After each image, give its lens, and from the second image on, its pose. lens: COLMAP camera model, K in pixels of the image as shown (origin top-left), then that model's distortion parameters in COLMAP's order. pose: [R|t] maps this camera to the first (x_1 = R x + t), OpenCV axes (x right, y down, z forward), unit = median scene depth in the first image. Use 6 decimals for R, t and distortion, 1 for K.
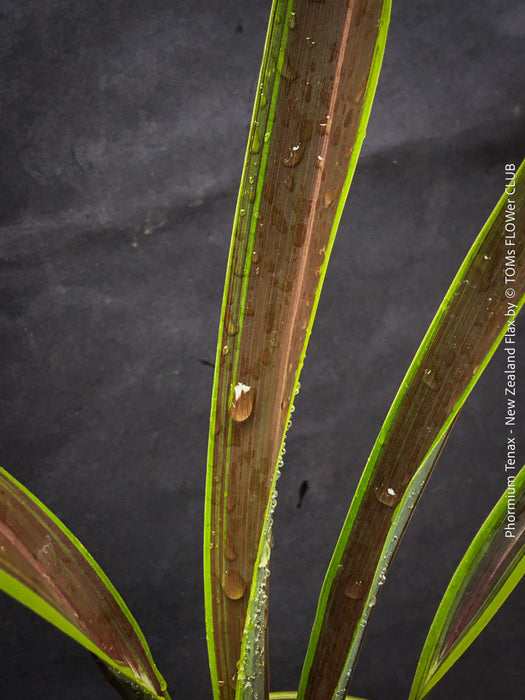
lens RADIAL K [[1093.8, 0, 262.5], [0, 1093.8, 350.0], [0, 0, 1]] dist [0.052765, 0.124521]
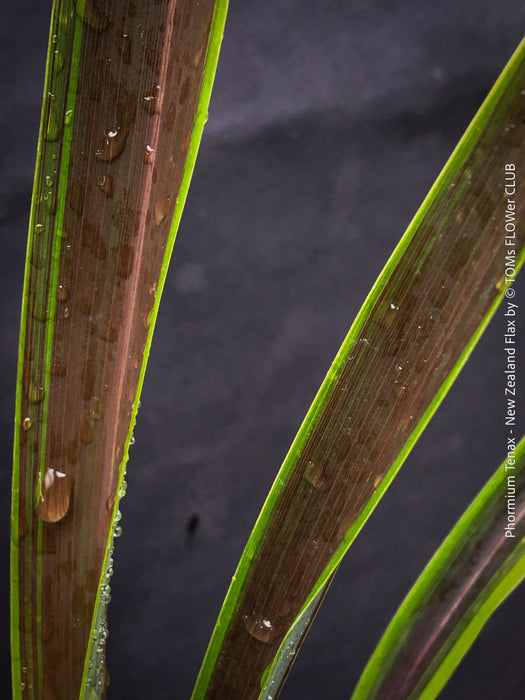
lens RADIAL K [[1093.8, 0, 262.5], [0, 1093.8, 350.0], [0, 0, 1]] dist [0.052765, 0.124521]
pose [[0.997876, -0.013620, 0.063701, 0.074444], [0.011191, 0.999203, 0.038328, -0.074522], [-0.064172, -0.037534, 0.997233, 0.311194]]
